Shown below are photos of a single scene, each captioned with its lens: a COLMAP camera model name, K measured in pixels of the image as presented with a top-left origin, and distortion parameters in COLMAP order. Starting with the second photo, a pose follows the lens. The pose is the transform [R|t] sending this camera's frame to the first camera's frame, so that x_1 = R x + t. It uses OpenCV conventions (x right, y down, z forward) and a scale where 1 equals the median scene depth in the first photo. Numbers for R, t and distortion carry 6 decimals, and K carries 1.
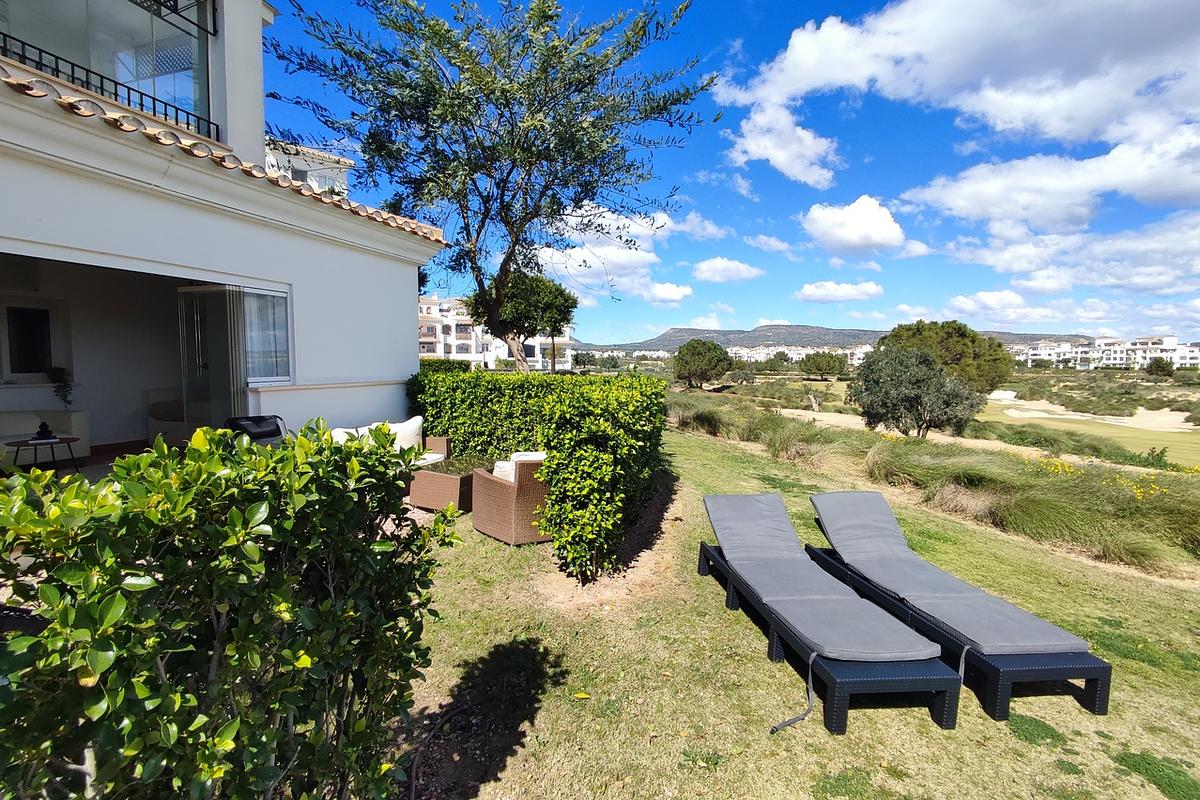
lens RADIAL K [[548.0, 0, 613.0], [0, 548.0, 392.6], [0, 0, 1]] dist [-0.007013, -0.000094]
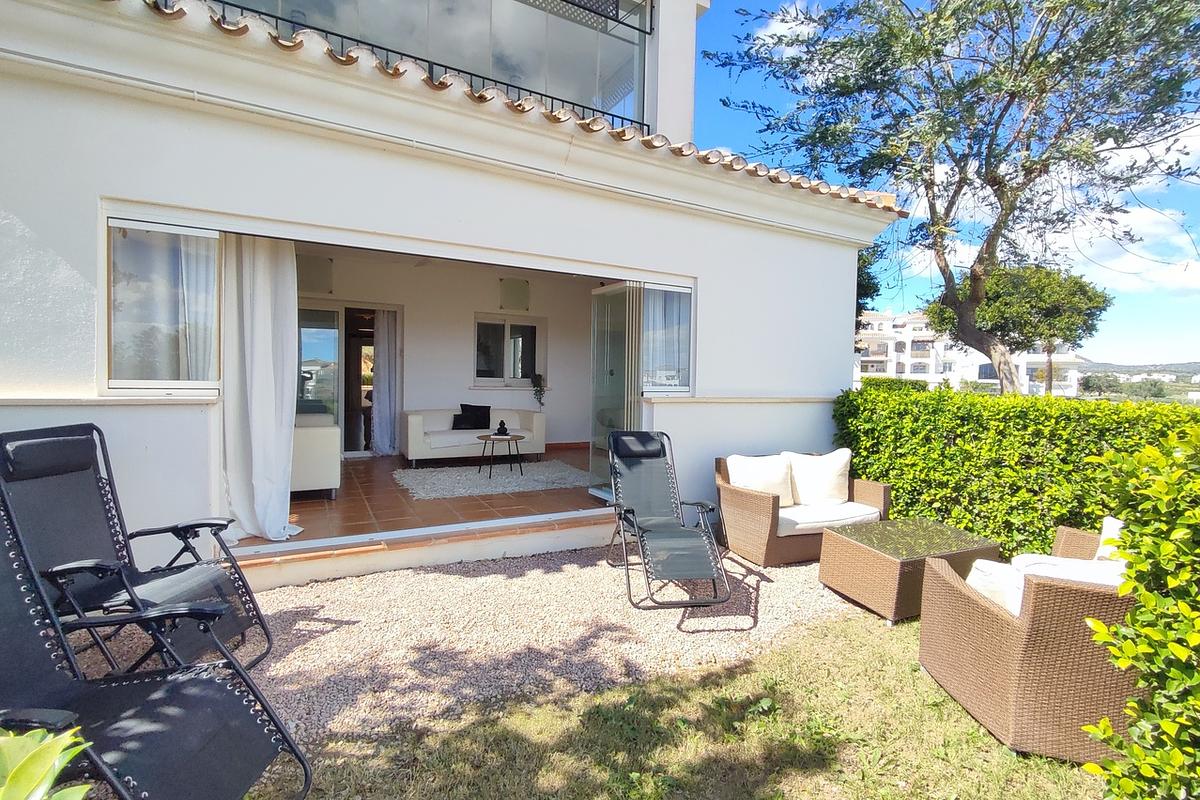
lens RADIAL K [[548.0, 0, 613.0], [0, 548.0, 392.6], [0, 0, 1]] dist [-0.007013, -0.000094]
pose [[0.713301, 0.034552, -0.700005, -0.067756], [-0.060444, 0.998095, -0.012326, -0.002788], [0.698246, 0.051103, 0.714031, 0.254604]]
